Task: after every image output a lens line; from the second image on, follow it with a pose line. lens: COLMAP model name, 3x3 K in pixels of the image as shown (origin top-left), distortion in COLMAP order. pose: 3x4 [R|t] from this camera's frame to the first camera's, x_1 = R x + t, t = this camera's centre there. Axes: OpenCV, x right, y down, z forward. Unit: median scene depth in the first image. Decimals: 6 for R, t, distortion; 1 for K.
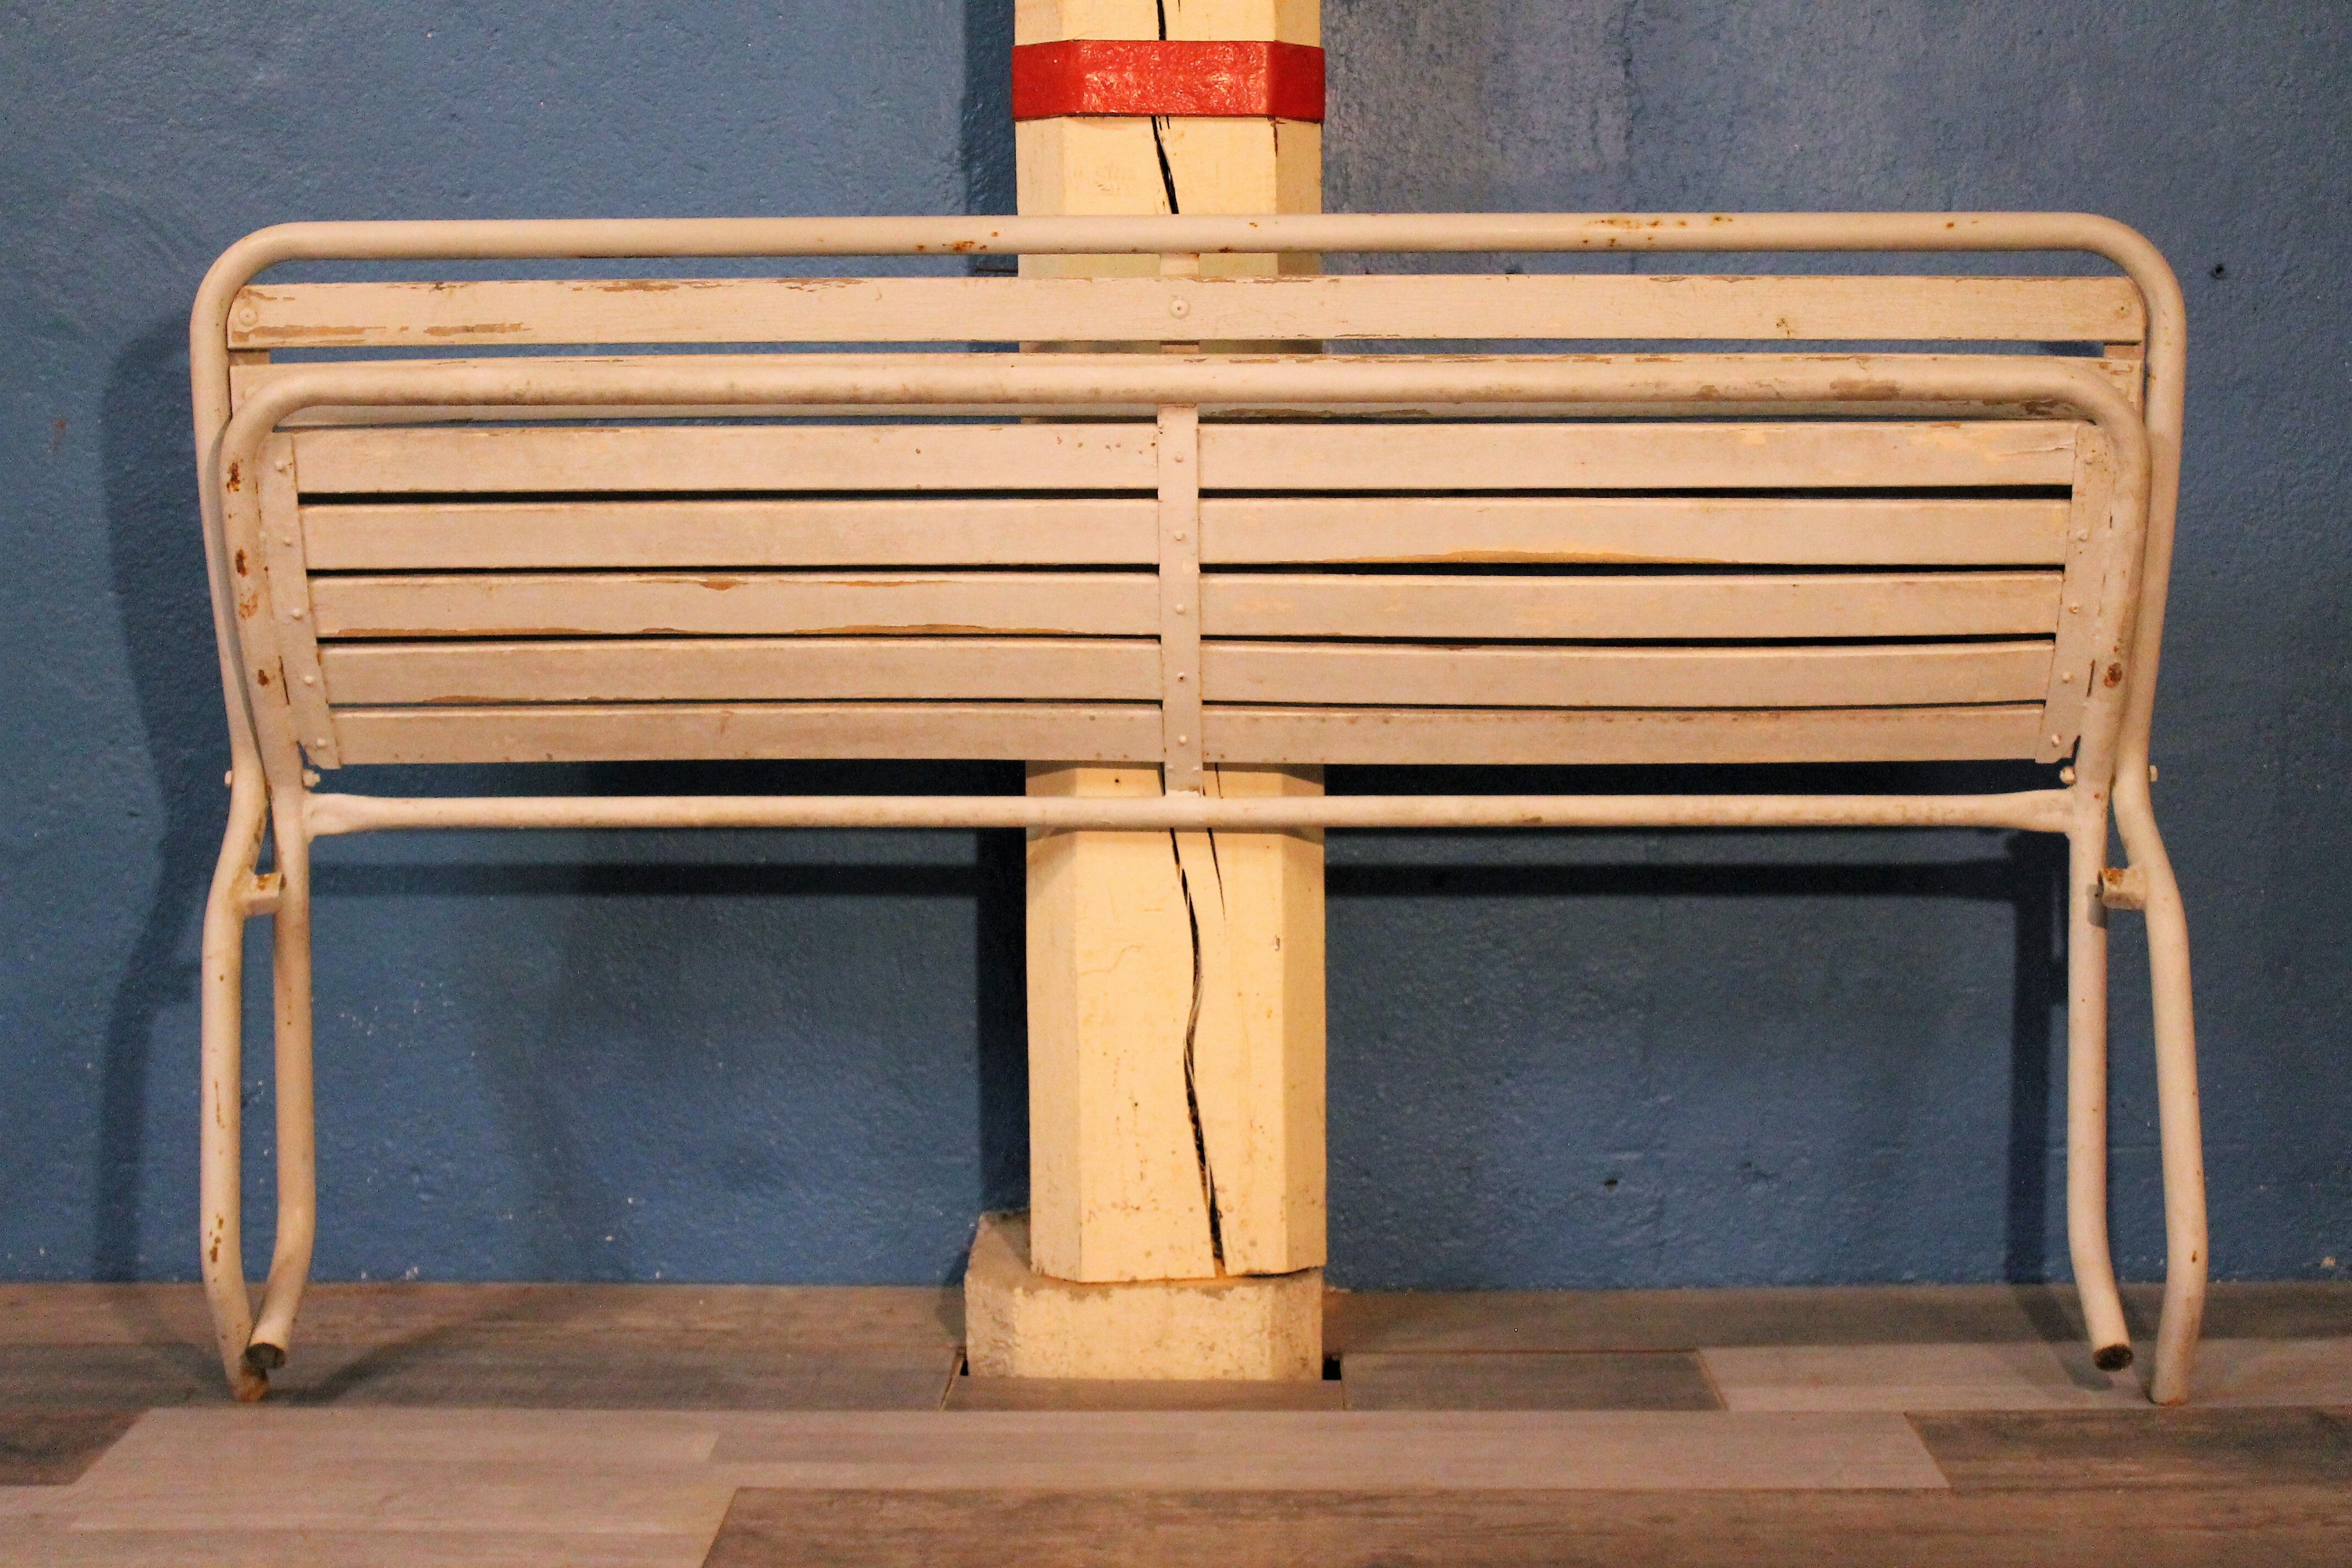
lens RADIAL K [[3487.2, 0, 1230.3], [0, 3487.2, 785.5], [0, 0, 1]] dist [-0.045810, 0.029722]
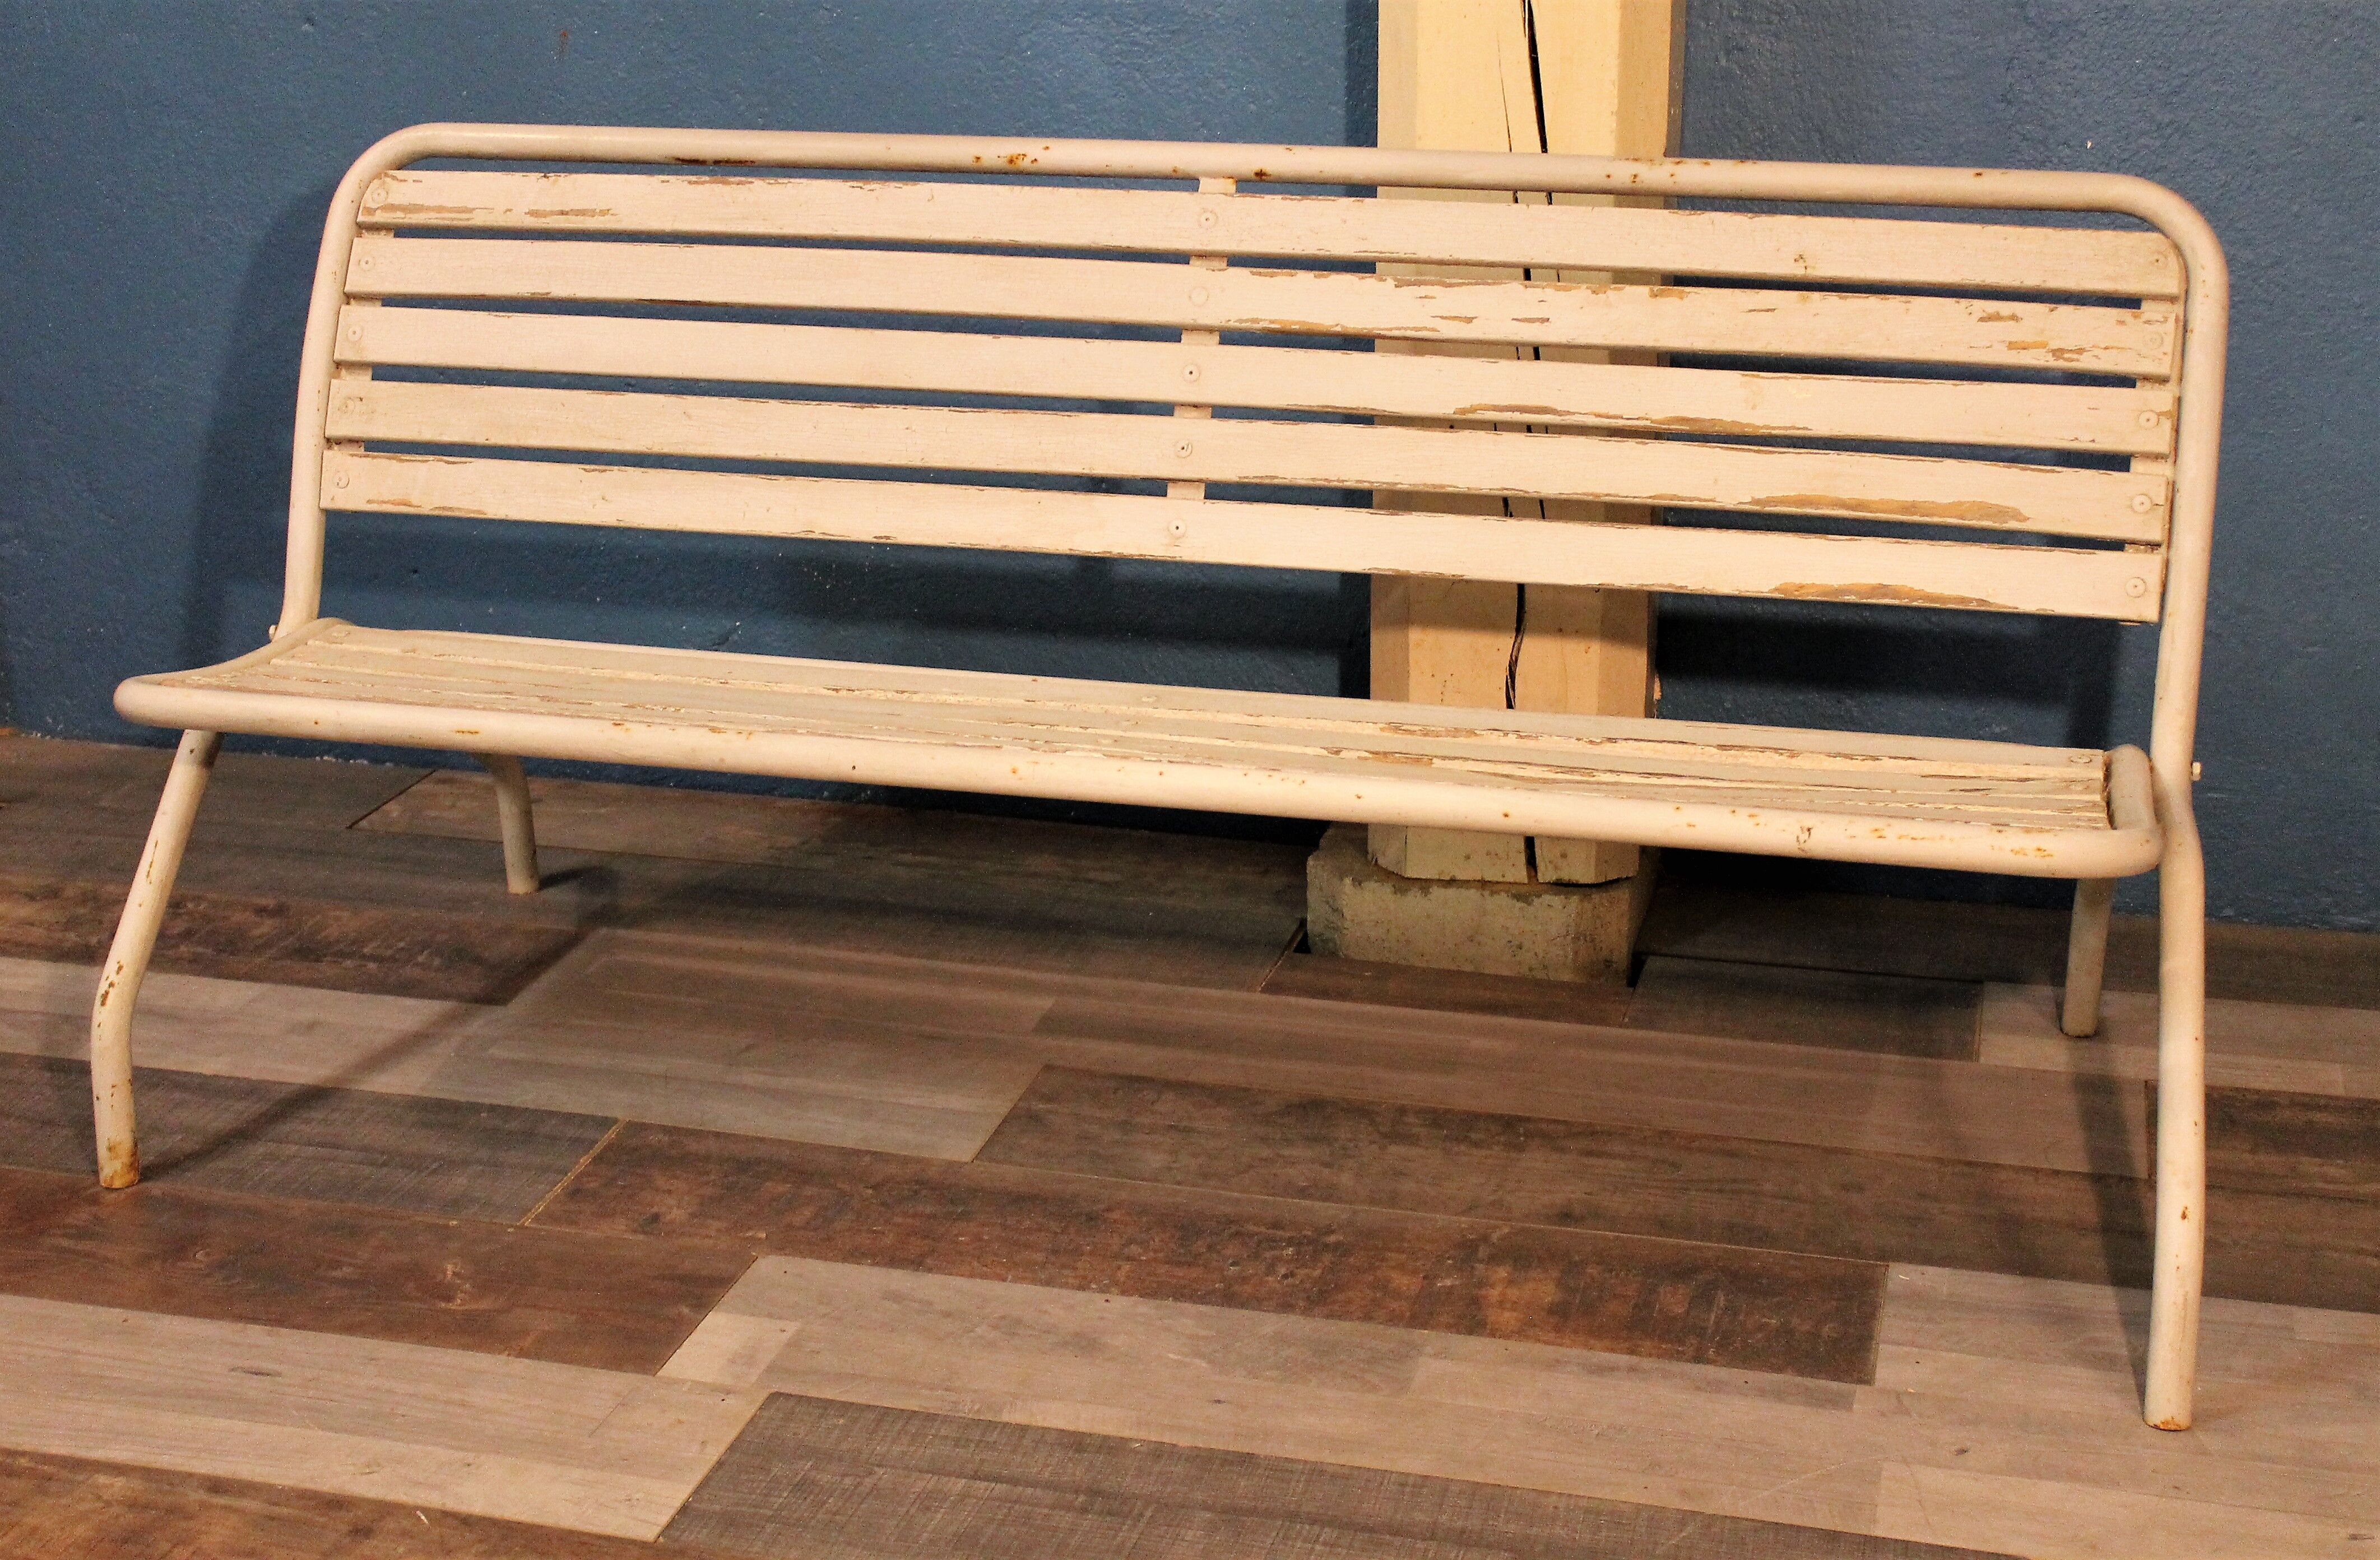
lens RADIAL K [[3194.5, 0, 1236.3], [0, 3194.5, 778.1], [0, 0, 1]] dist [-0.055236, 0.020517]
pose [[0.970175, 0.080196, -0.228755, 0.133302], [-0.030059, 0.976207, 0.214748, -0.102709], [0.240534, -0.201467, 0.949502, 0.036676]]
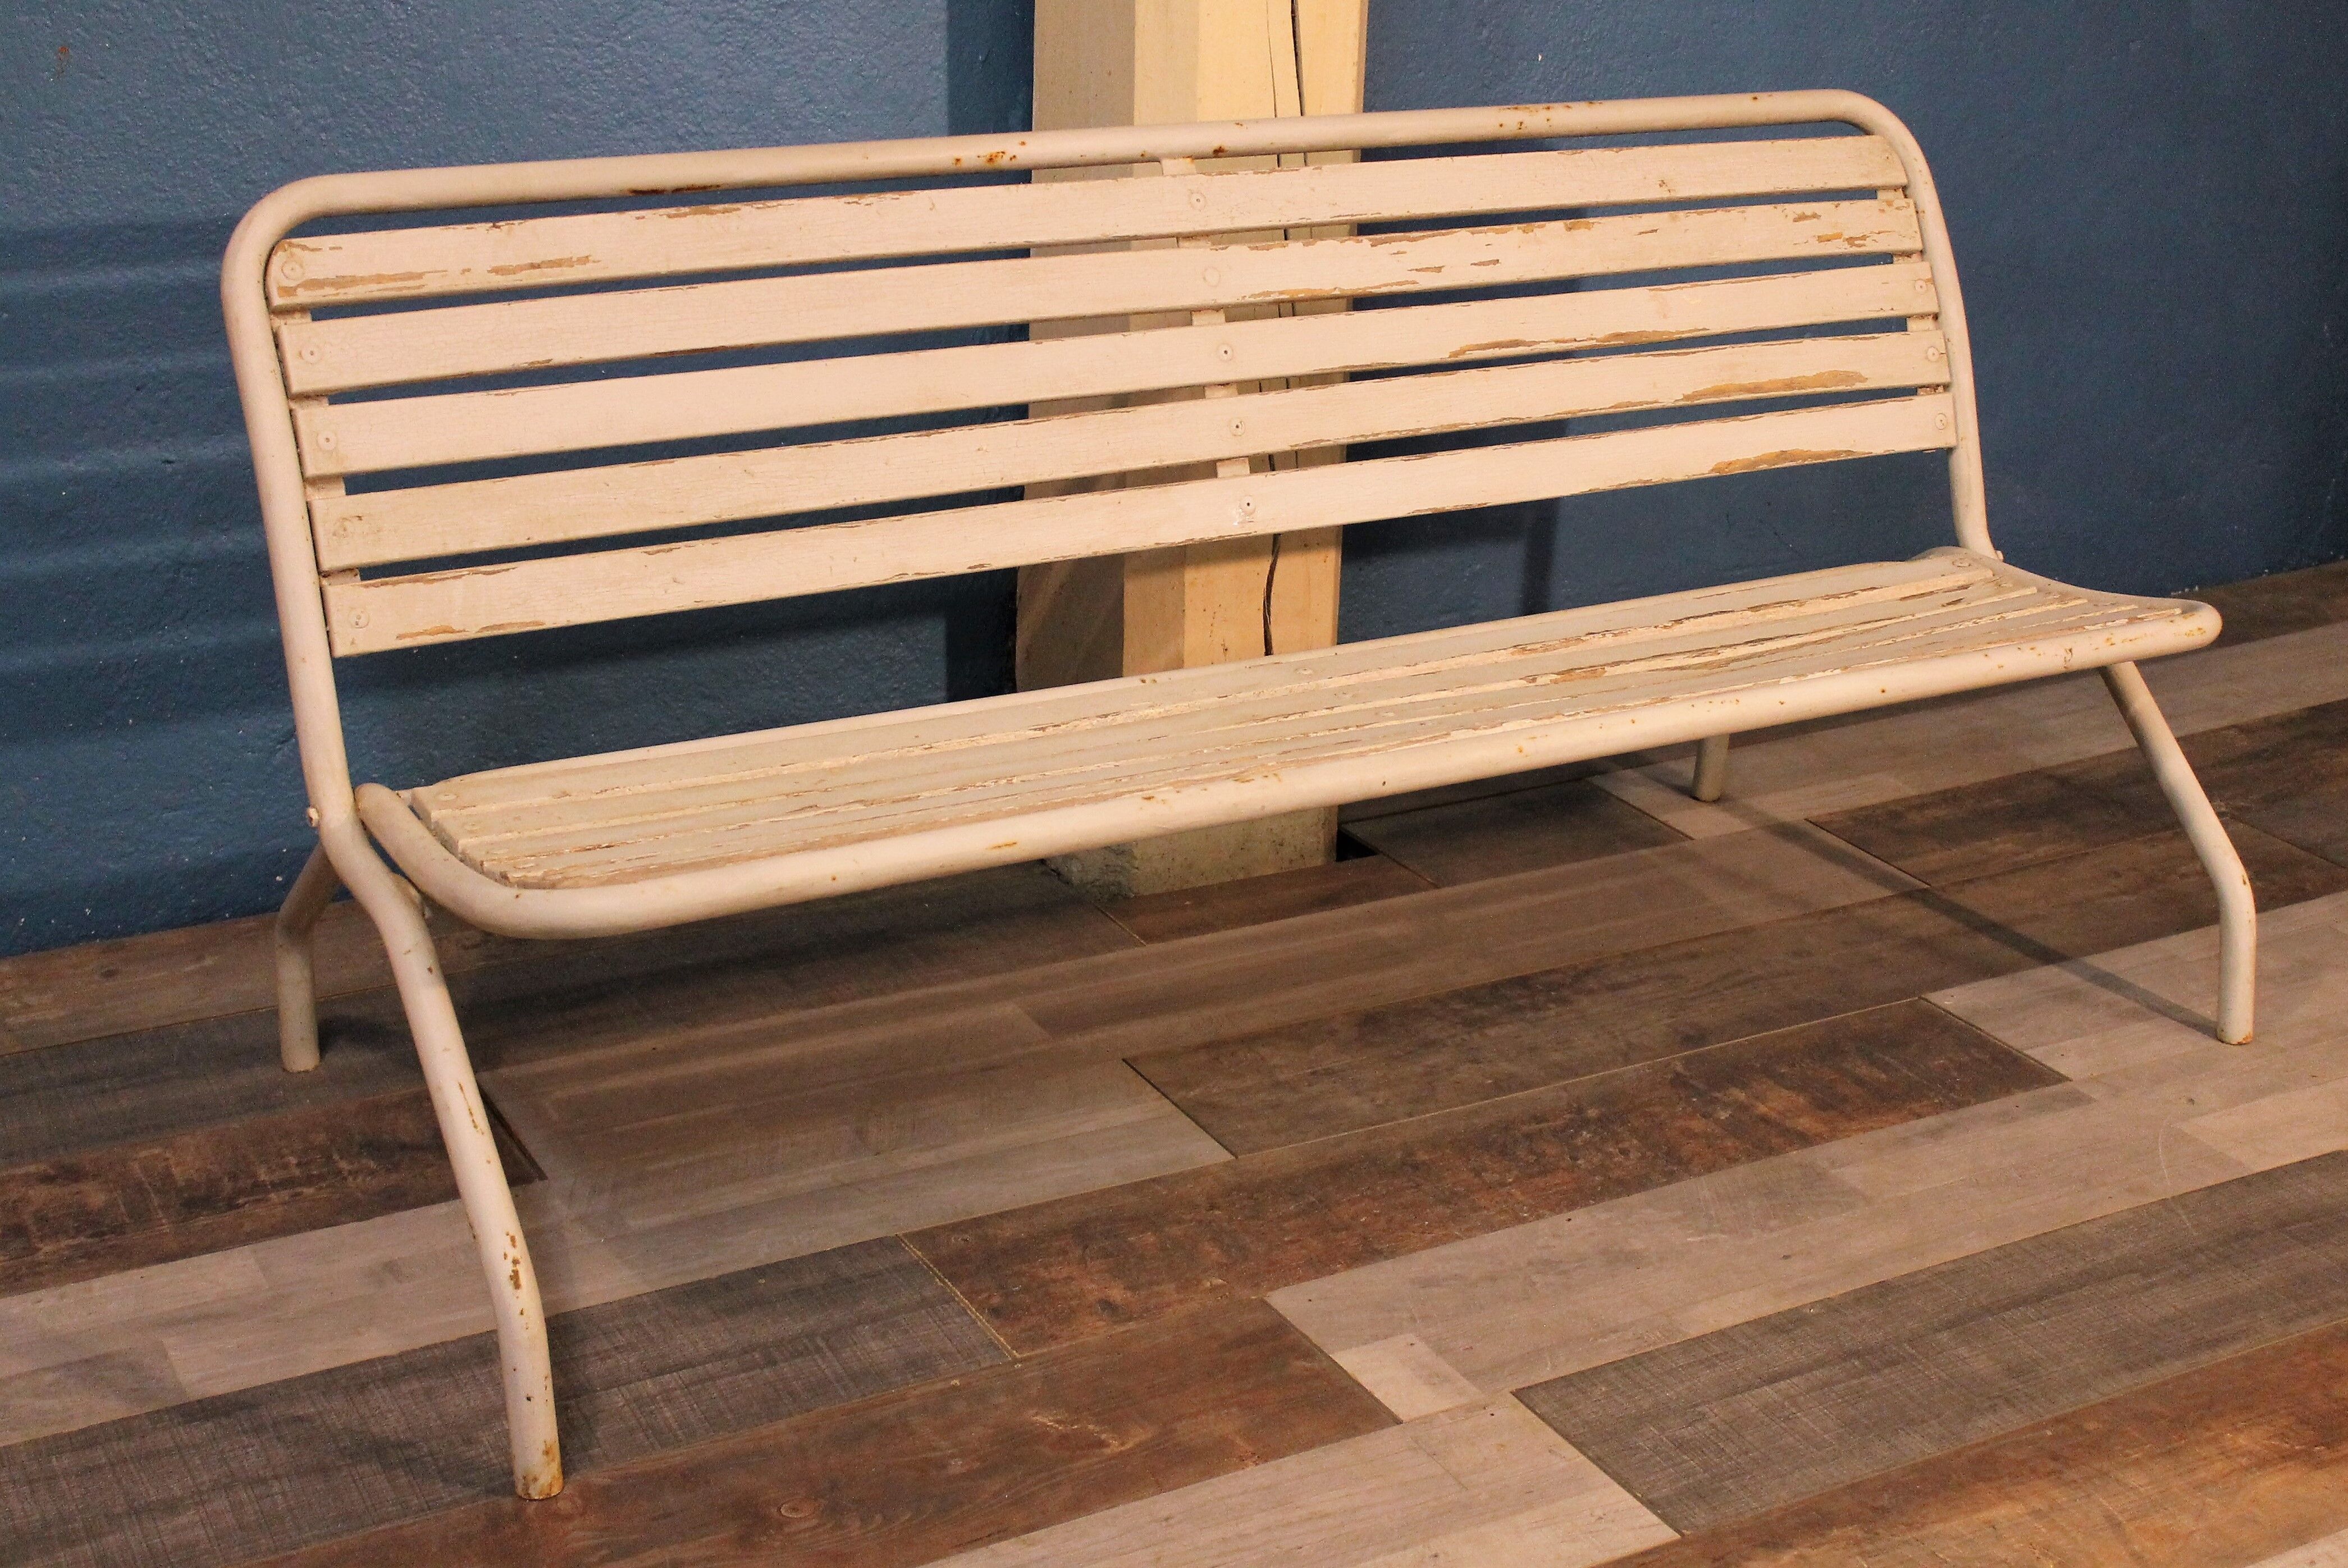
lens RADIAL K [[3123.8, 0, 1174.0], [0, 3123.8, 784.0], [0, 0, 1]] dist [-0.051207, -0.016997]
pose [[0.868586, -0.144505, 0.474002, -0.530086], [0.015477, 0.963981, 0.265520, -0.138311], [-0.495297, -0.223291, 0.839536, 0.135389]]
